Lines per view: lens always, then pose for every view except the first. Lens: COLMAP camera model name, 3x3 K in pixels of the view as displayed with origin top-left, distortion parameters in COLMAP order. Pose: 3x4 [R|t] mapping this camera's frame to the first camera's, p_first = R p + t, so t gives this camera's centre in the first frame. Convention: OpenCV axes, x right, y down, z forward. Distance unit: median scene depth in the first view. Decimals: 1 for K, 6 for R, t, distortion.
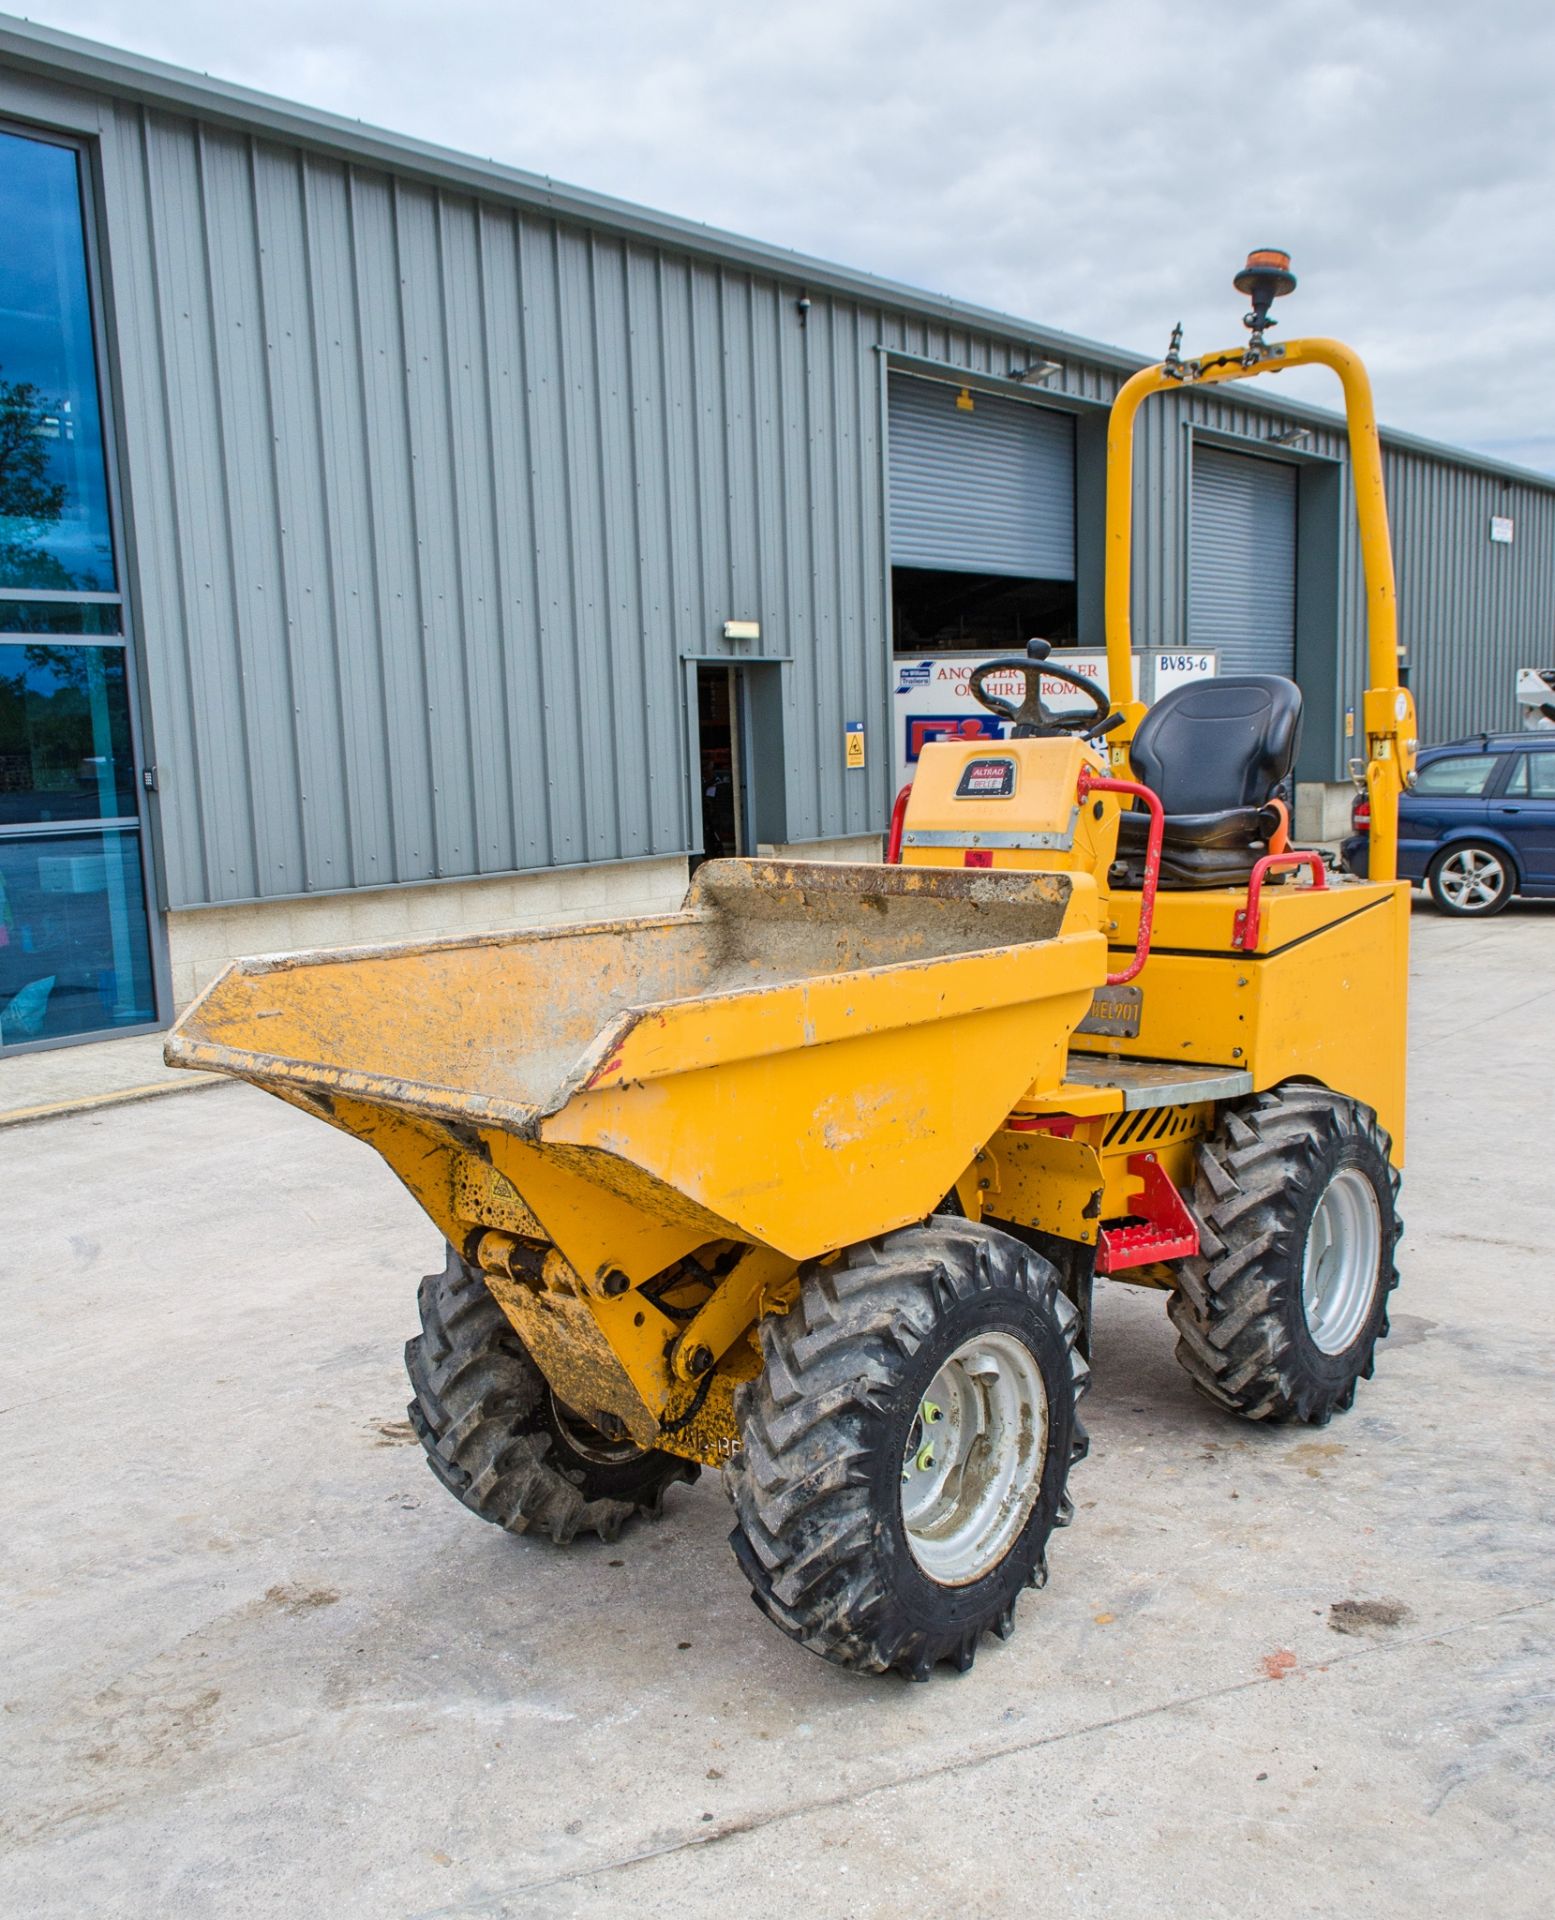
lens RADIAL K [[1852.2, 0, 768.9], [0, 1852.2, 999.1], [0, 0, 1]] dist [0.023708, 0.018773]
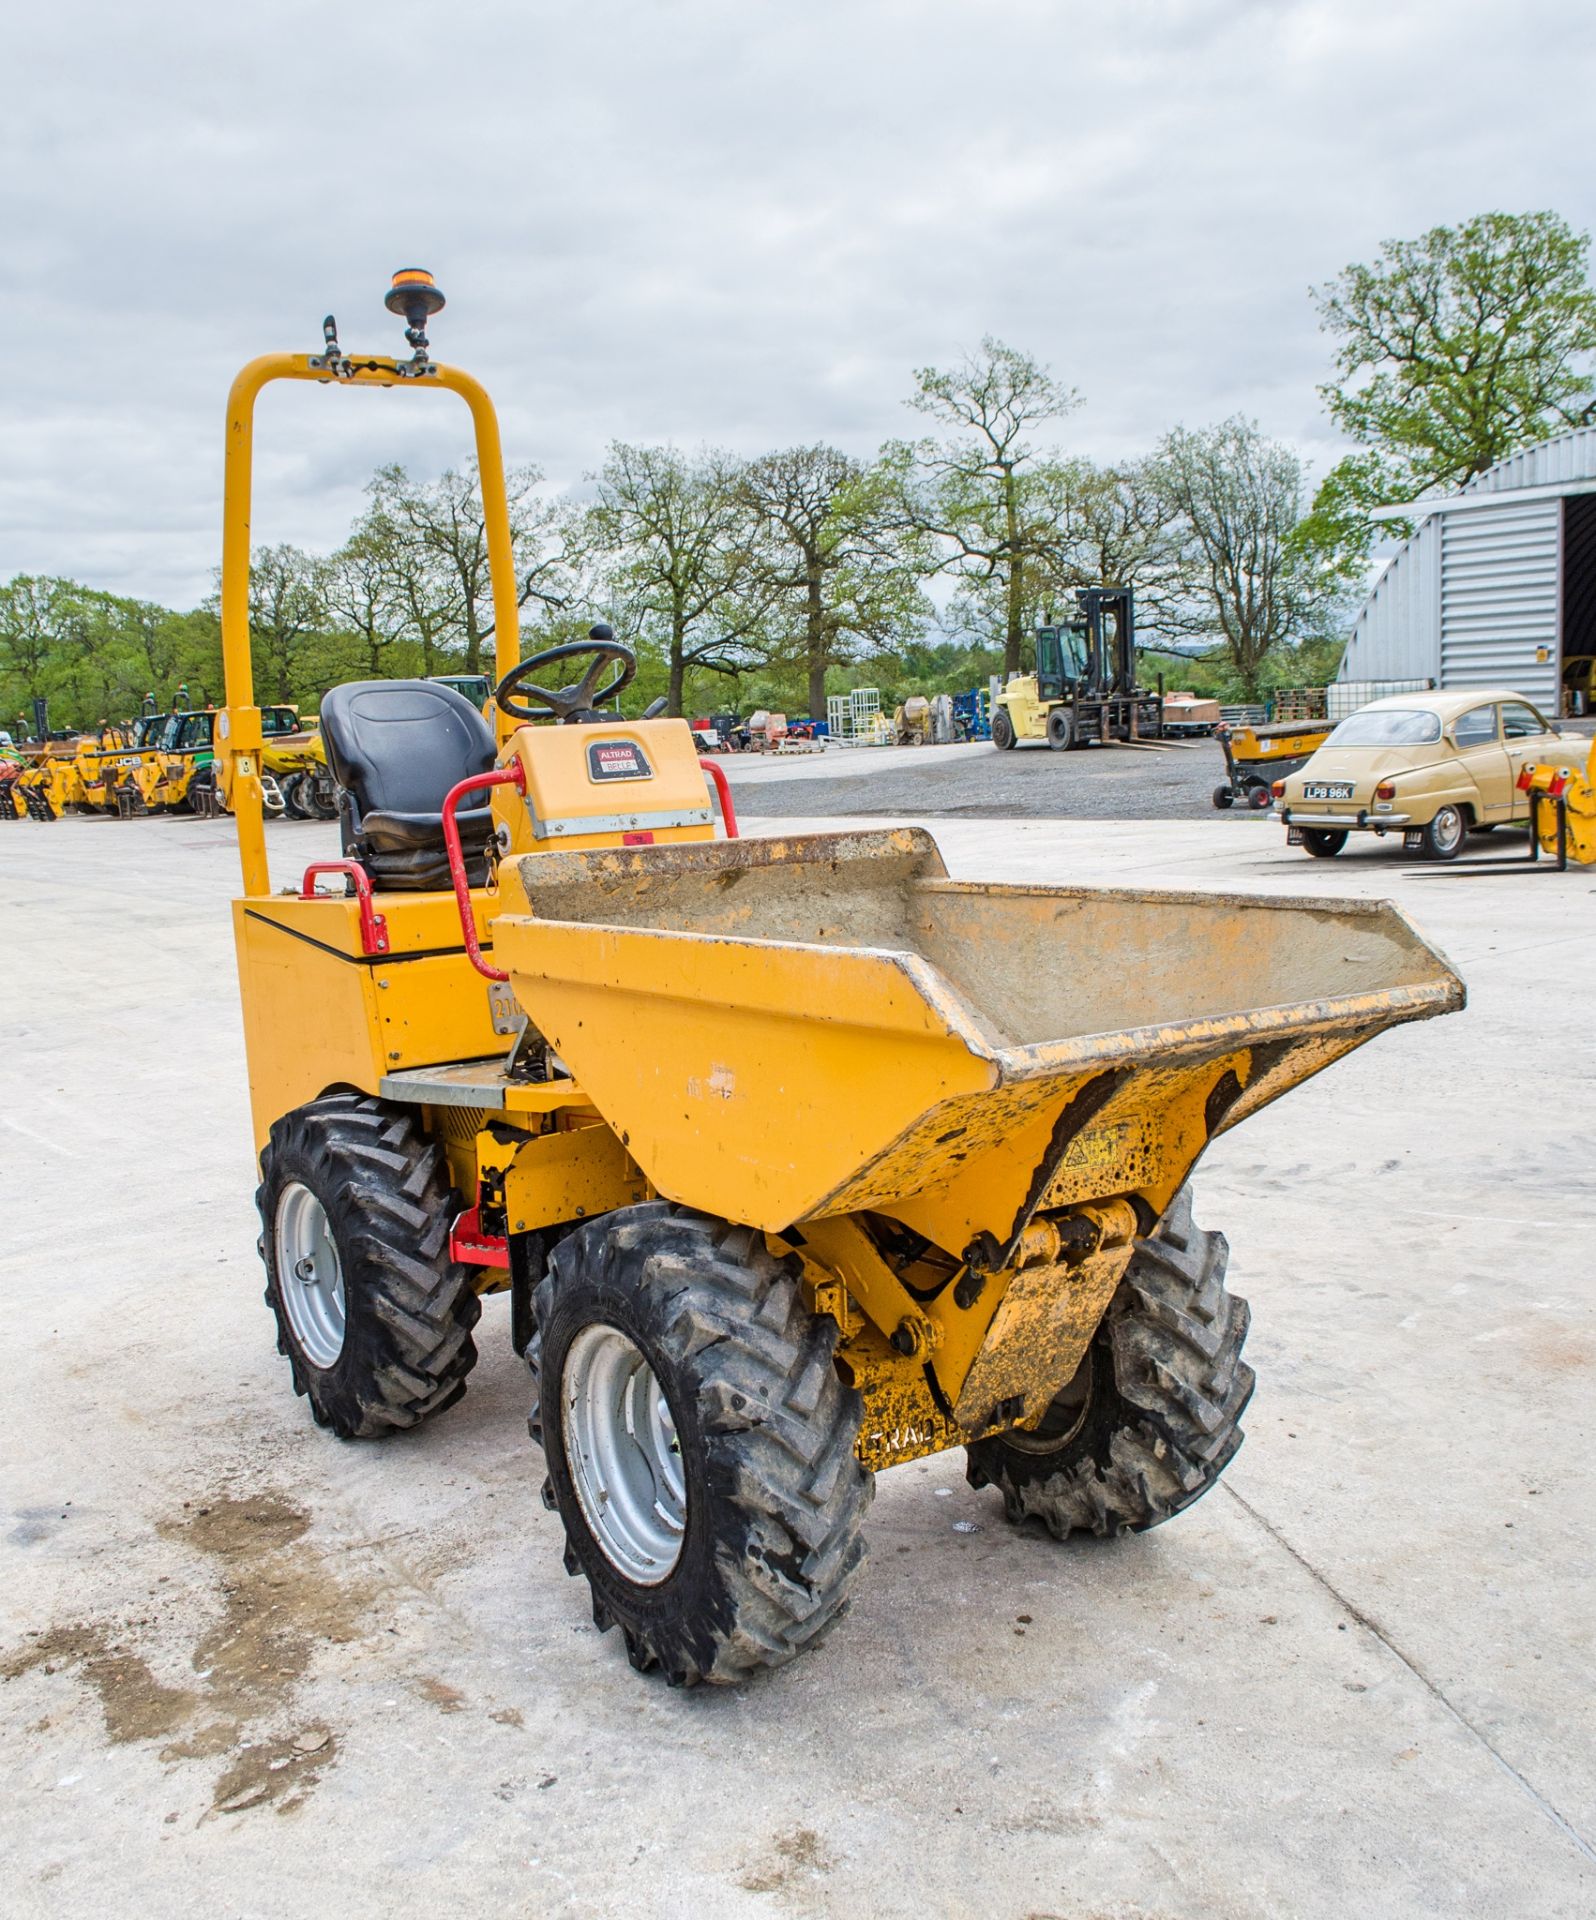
lens RADIAL K [[1883.7, 0, 798.5], [0, 1883.7, 935.7], [0, 0, 1]] dist [0.033125, -0.005929]
pose [[0.245283, -0.091198, 0.965152, -0.870324], [0.177321, 0.982991, 0.047819, -0.061900], [-0.953097, 0.159413, 0.257283, 0.701167]]
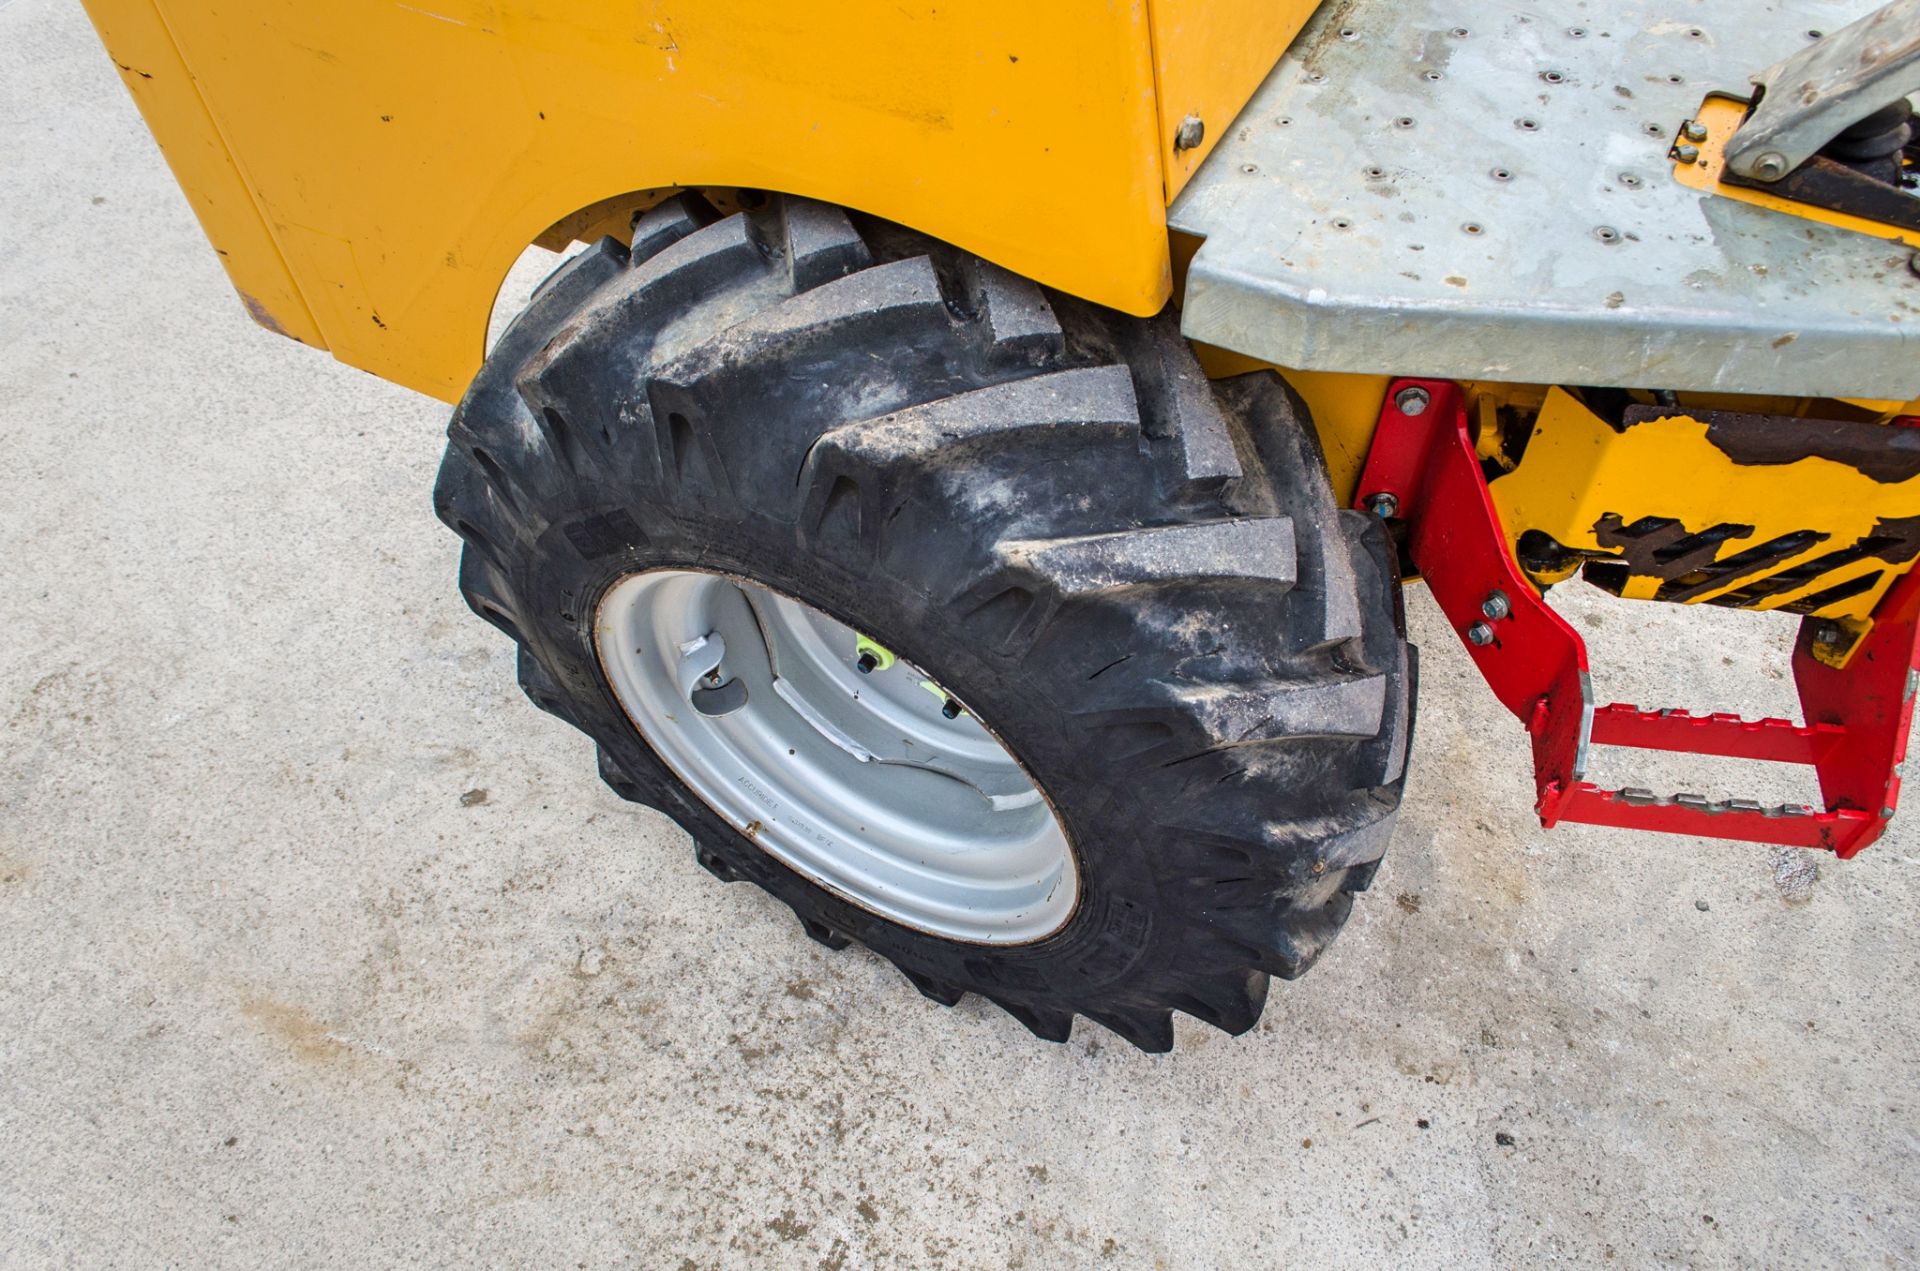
lens RADIAL K [[1480.5, 0, 960.0], [0, 1480.5, 635.5], [0, 0, 1]] dist [0.004525, -0.000812]
pose [[-0.205513, -0.758956, 0.617860, -0.042211], [0.160073, 0.596765, 0.786287, -0.105152], [-0.965475, 0.260495, -0.001155, 1.267823]]
